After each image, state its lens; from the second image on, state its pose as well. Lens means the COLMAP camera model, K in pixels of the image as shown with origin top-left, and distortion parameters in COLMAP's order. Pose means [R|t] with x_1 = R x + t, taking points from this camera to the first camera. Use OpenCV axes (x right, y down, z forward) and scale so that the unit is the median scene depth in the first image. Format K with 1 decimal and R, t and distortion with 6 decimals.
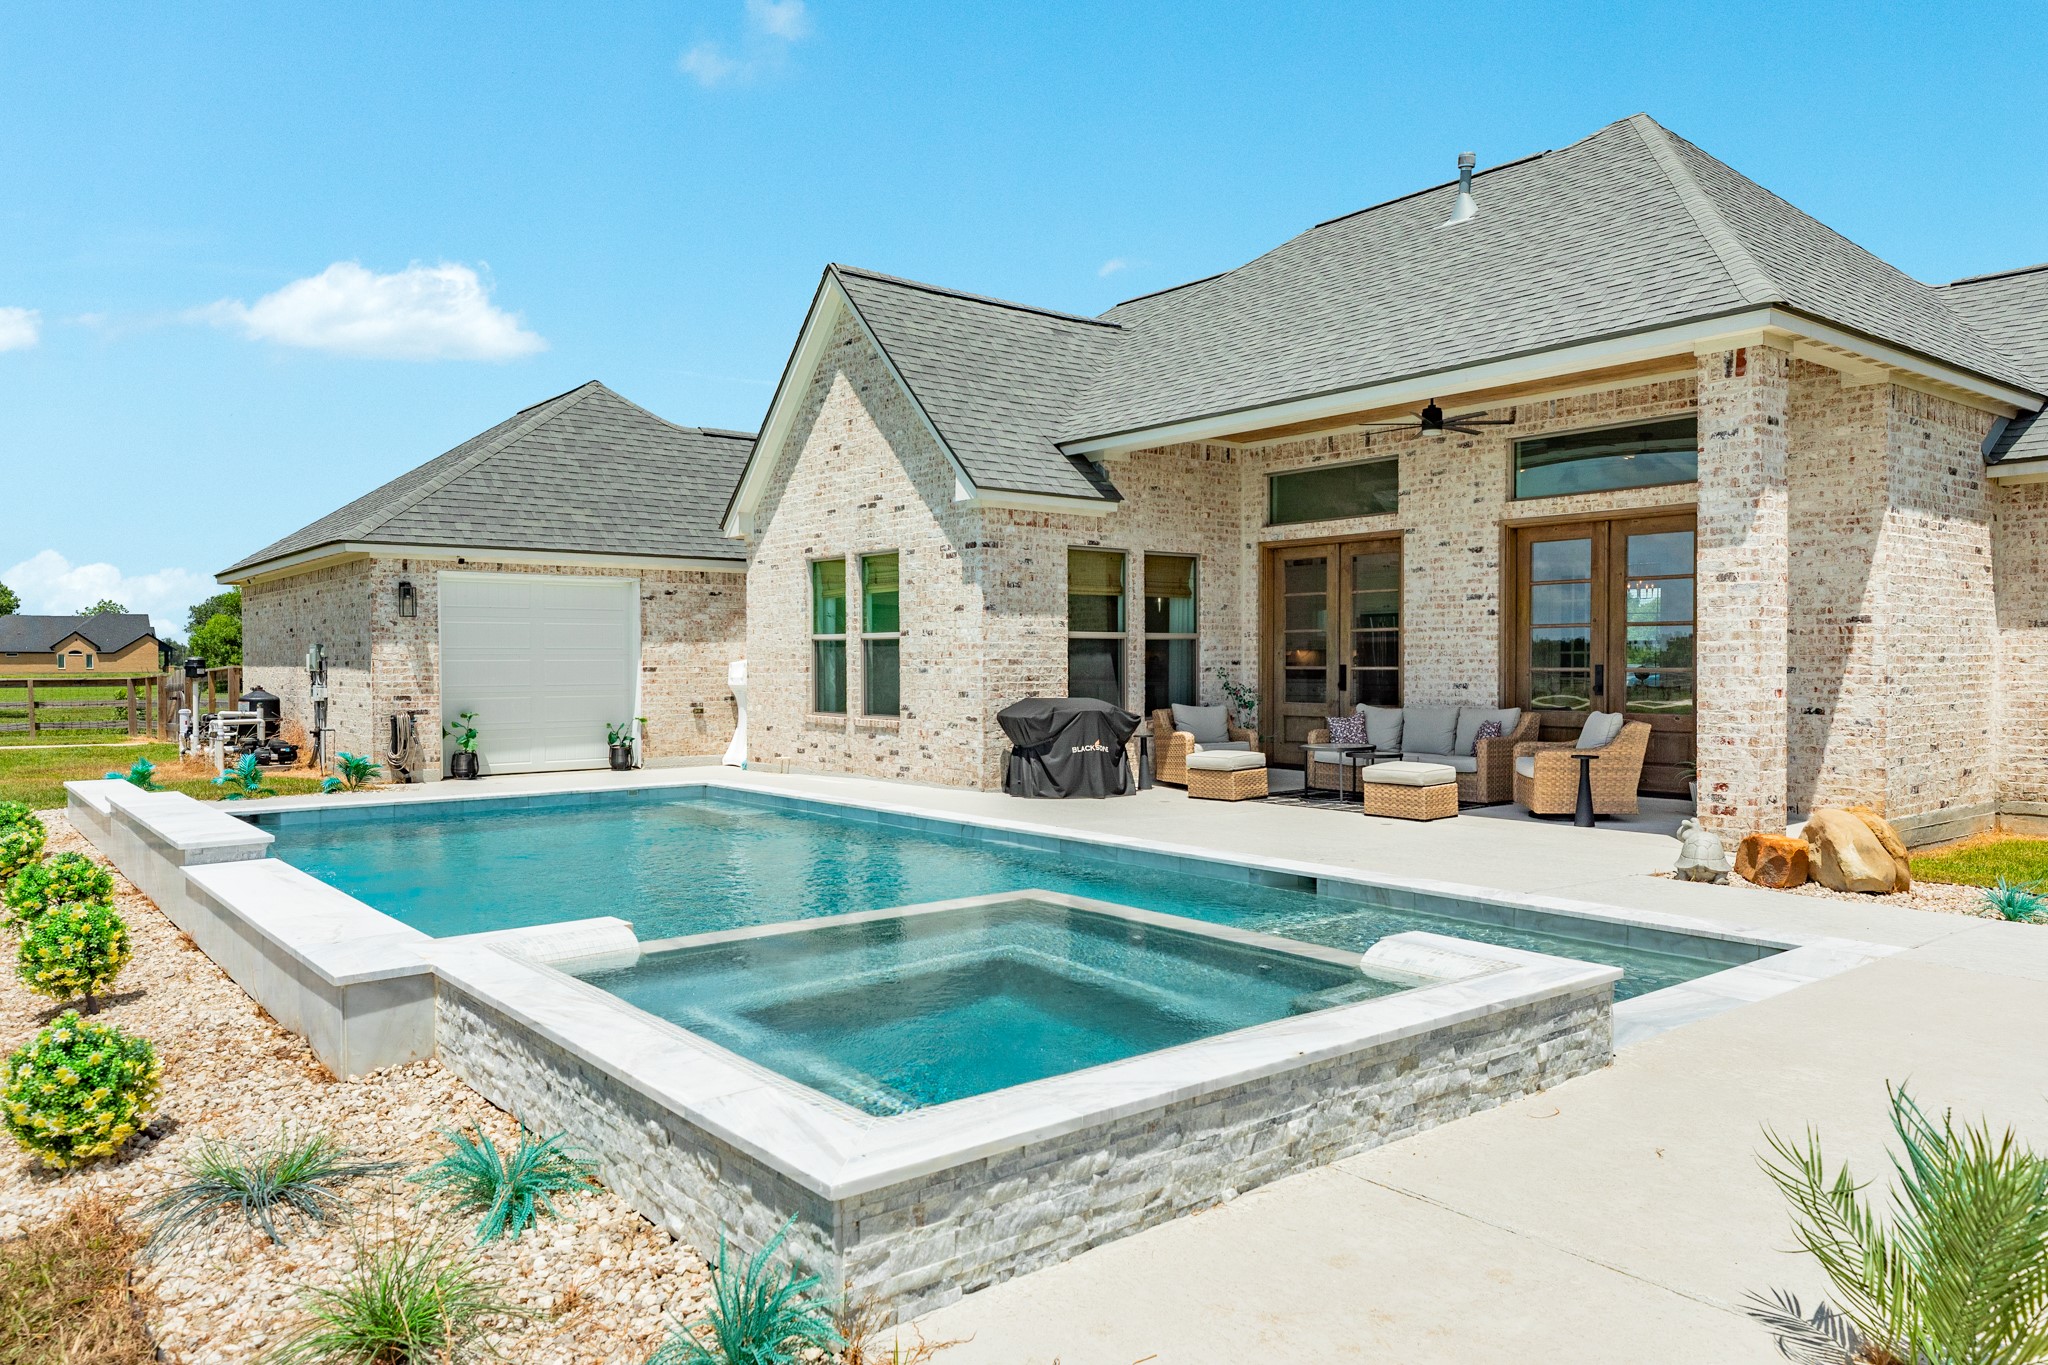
lens RADIAL K [[1398.6, 0, 1019.1], [0, 1398.6, 683.4], [0, 0, 1]] dist [0.017578, -0.000106]
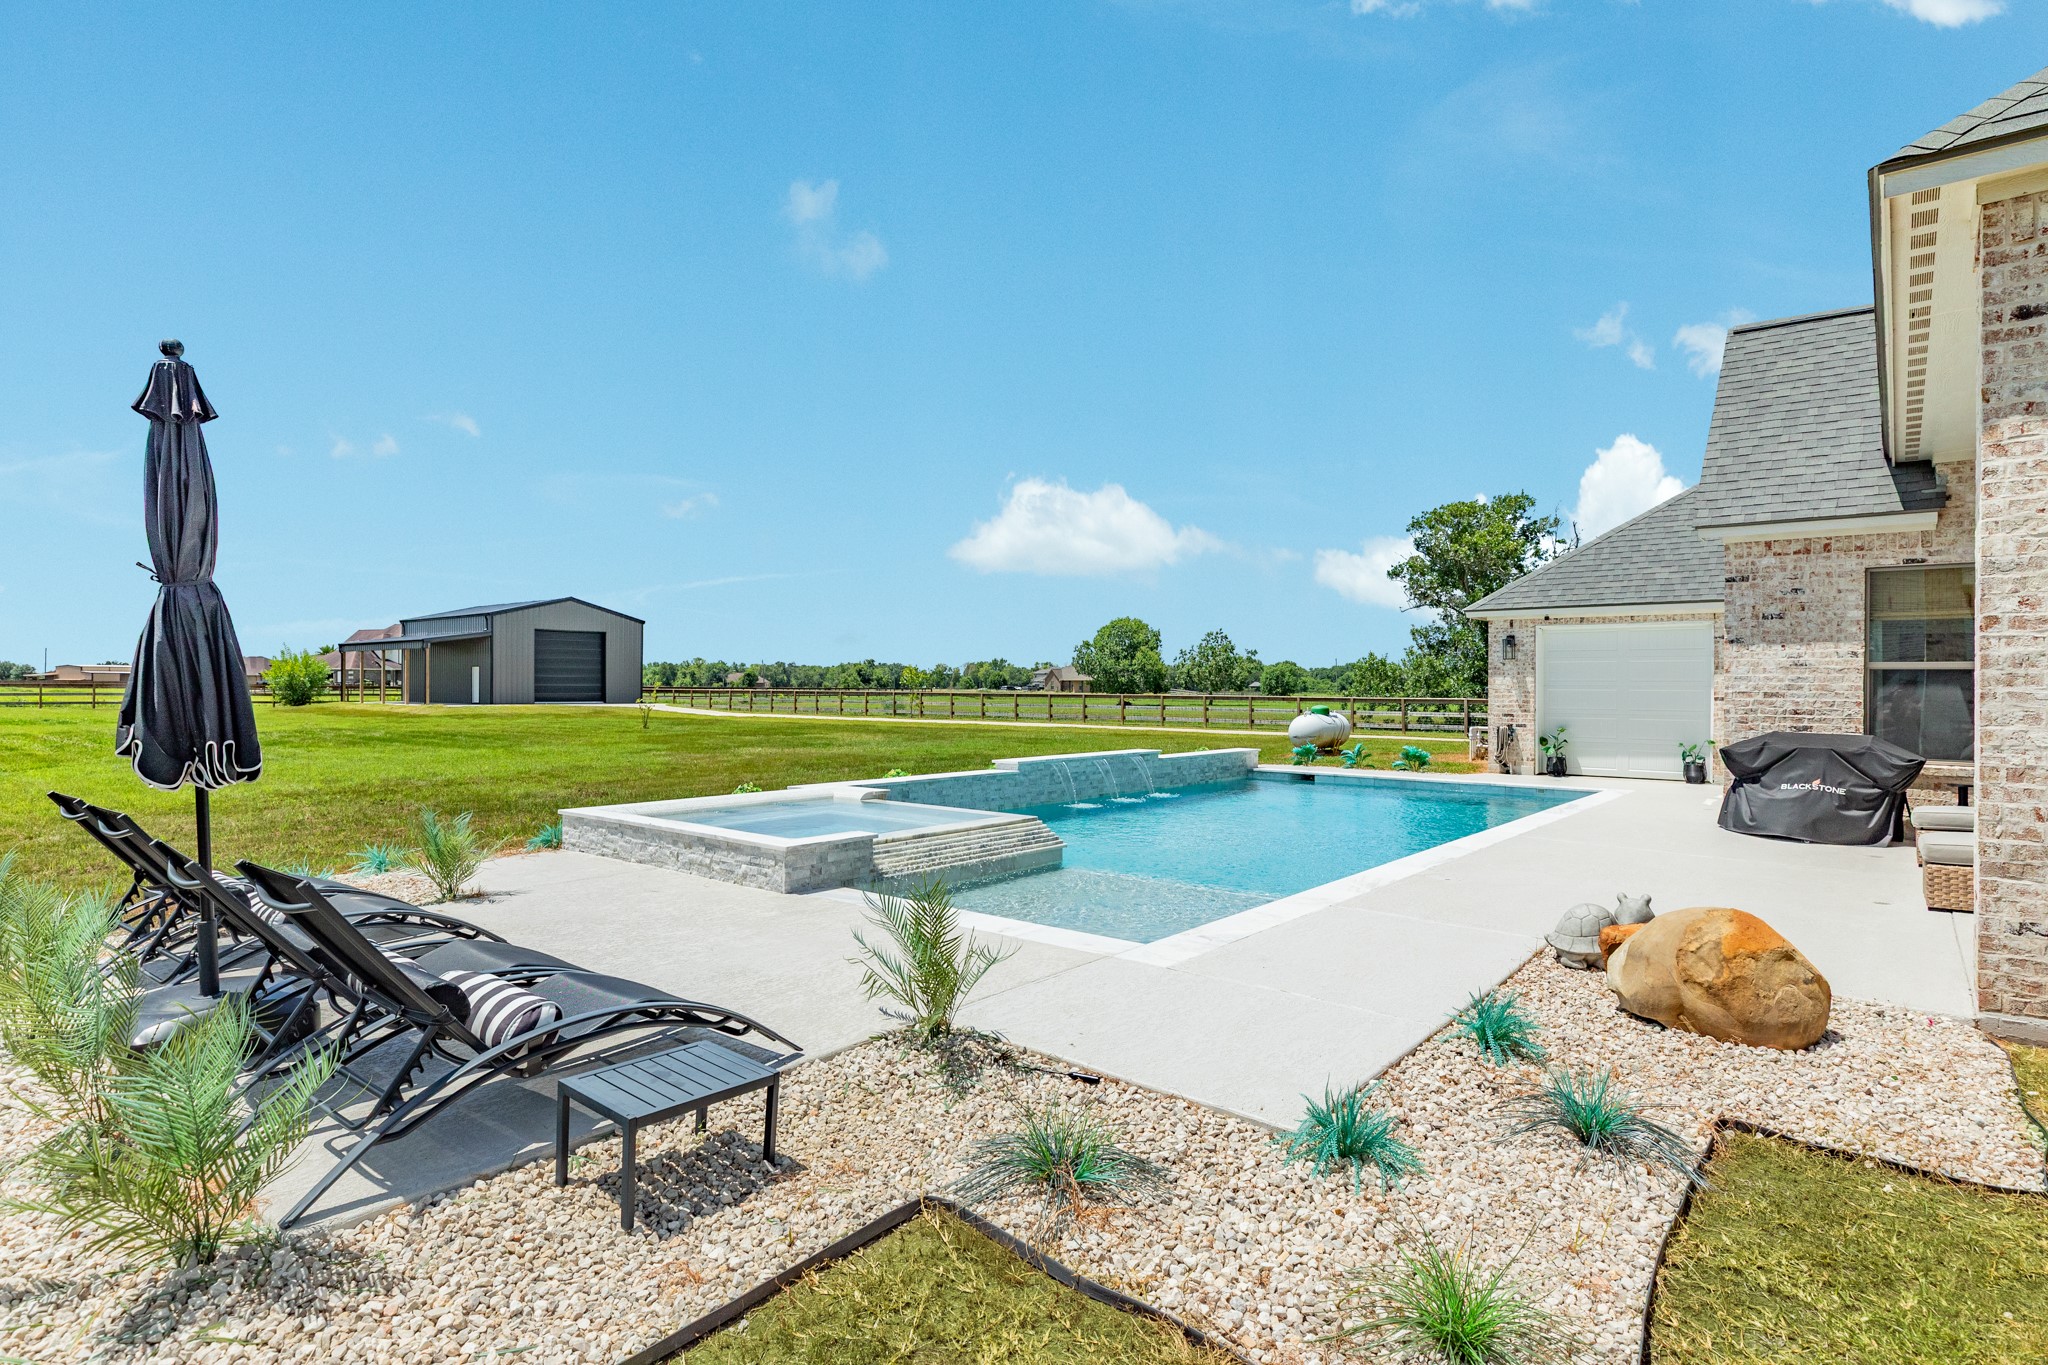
lens RADIAL K [[1054.6, 0, 1011.0], [0, 1054.6, 690.3], [0, 0, 1]] dist [-0.003005, -0.002227]
pose [[0.190910, 0.008361, -0.981572, 0.613614], [-0.023599, 0.999714, 0.003926, -0.008389], [0.981324, 0.022415, 0.191052, 0.326318]]
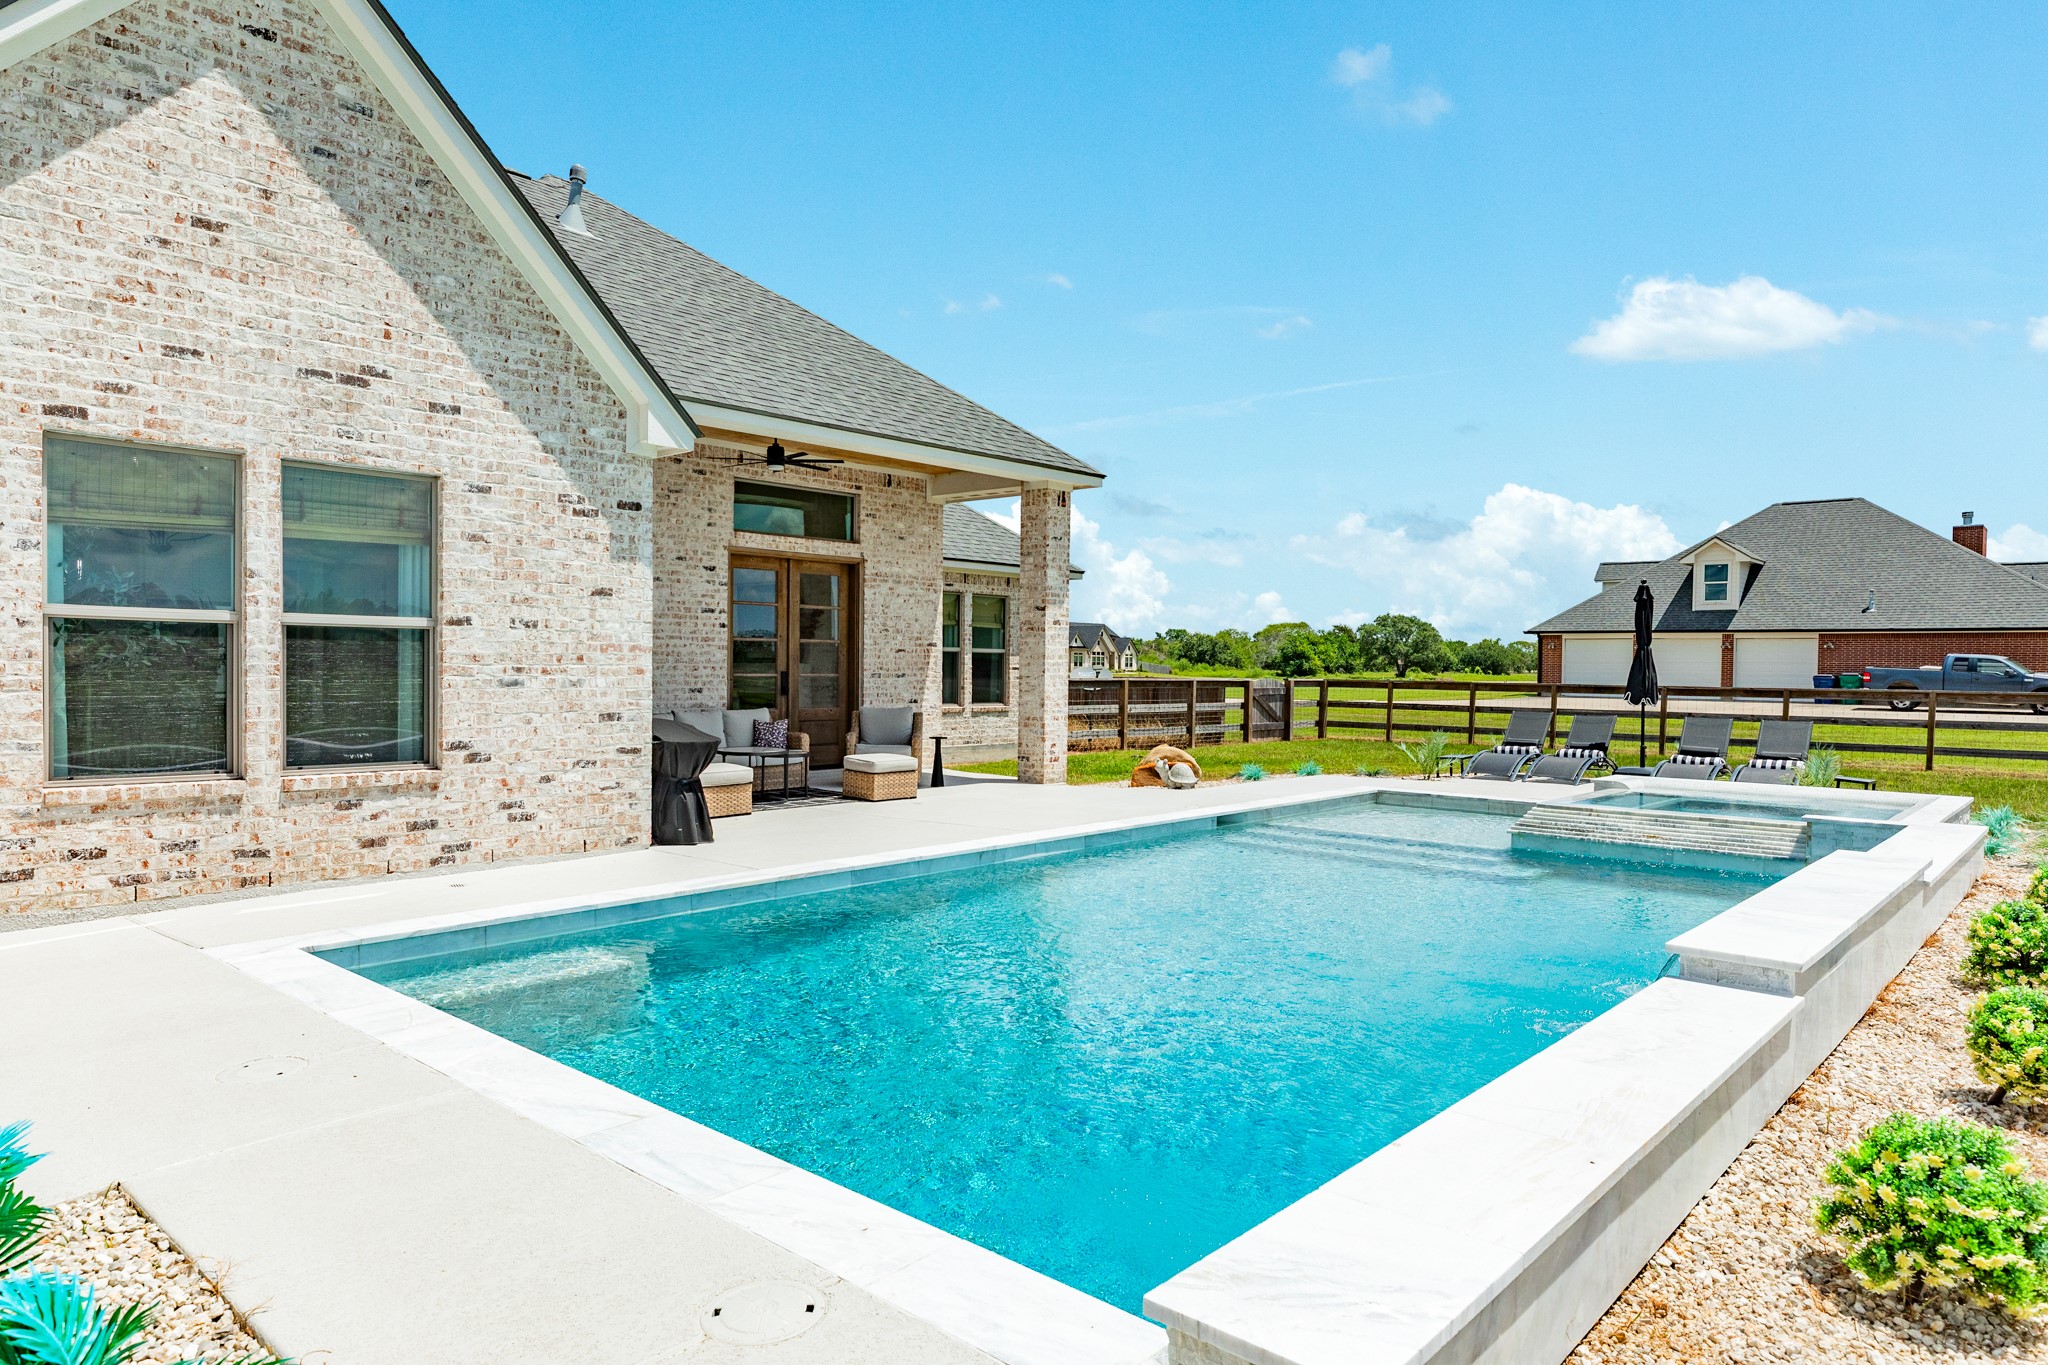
lens RADIAL K [[1254.0, 0, 1029.5], [0, 1254.0, 672.4], [0, 0, 1]] dist [0.005111, 0.002340]
pose [[-0.170910, -0.005800, 0.985270, -0.679916], [0.003370, 0.999973, 0.006471, -0.017271], [-0.985281, 0.004426, -0.170885, 0.888299]]
